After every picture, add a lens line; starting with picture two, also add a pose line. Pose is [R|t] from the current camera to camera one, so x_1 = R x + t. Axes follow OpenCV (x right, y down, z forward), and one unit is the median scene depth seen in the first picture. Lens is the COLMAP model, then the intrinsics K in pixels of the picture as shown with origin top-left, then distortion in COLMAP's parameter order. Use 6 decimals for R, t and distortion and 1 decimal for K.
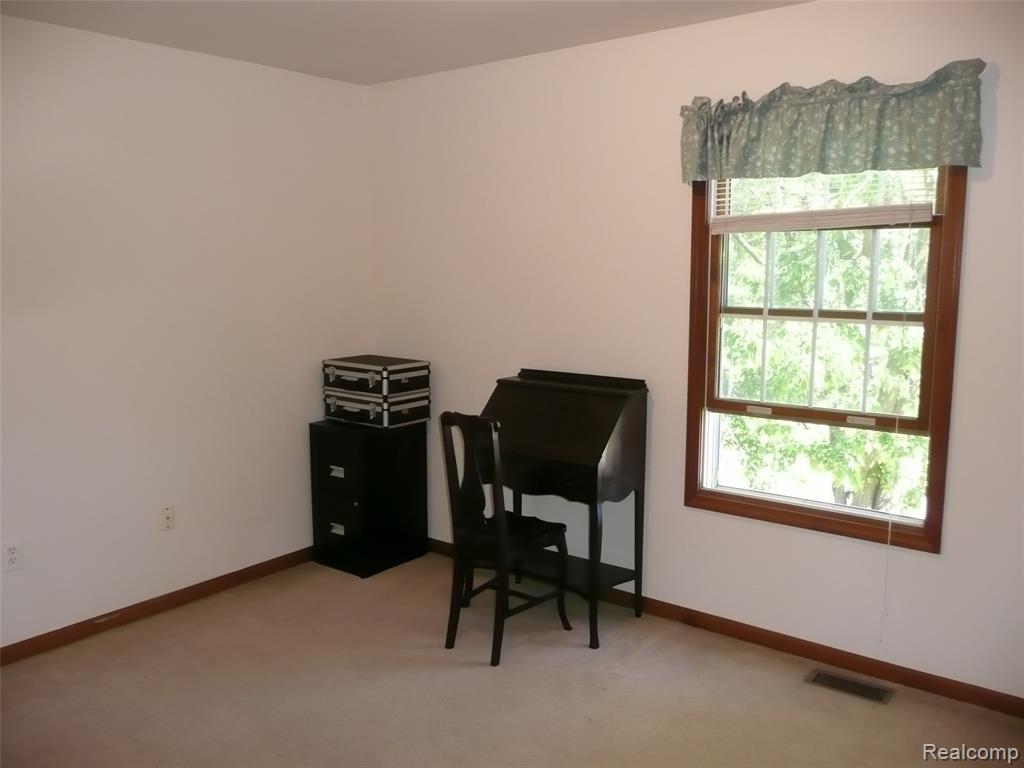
lens RADIAL K [[859.4, 0, 507.3], [0, 859.4, 385.0], [0, 0, 1]] dist [-0.033349, 0.038305]
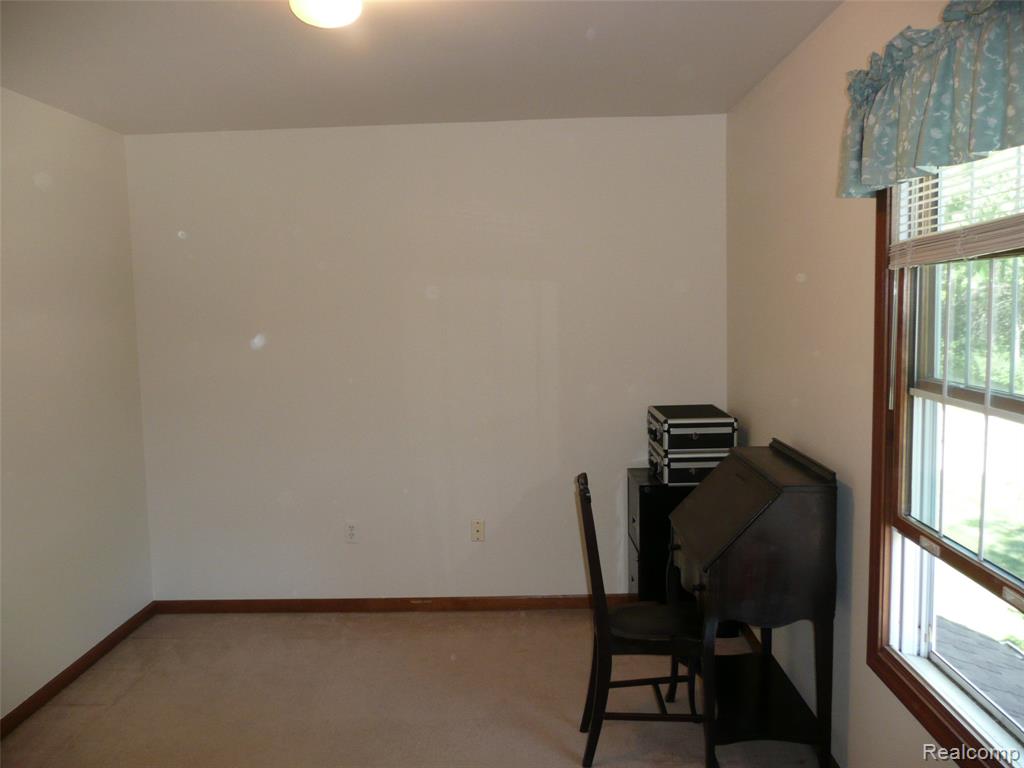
lens RADIAL K [[859.4, 0, 512.8], [0, 859.4, 387.7], [0, 0, 1]] dist [-0.033349, 0.038305]
pose [[0.602064, 0.071683, -0.795224, 0.490085], [-0.092902, 0.995486, 0.019399, -0.057151], [0.793025, 0.062198, 0.606006, 0.304307]]
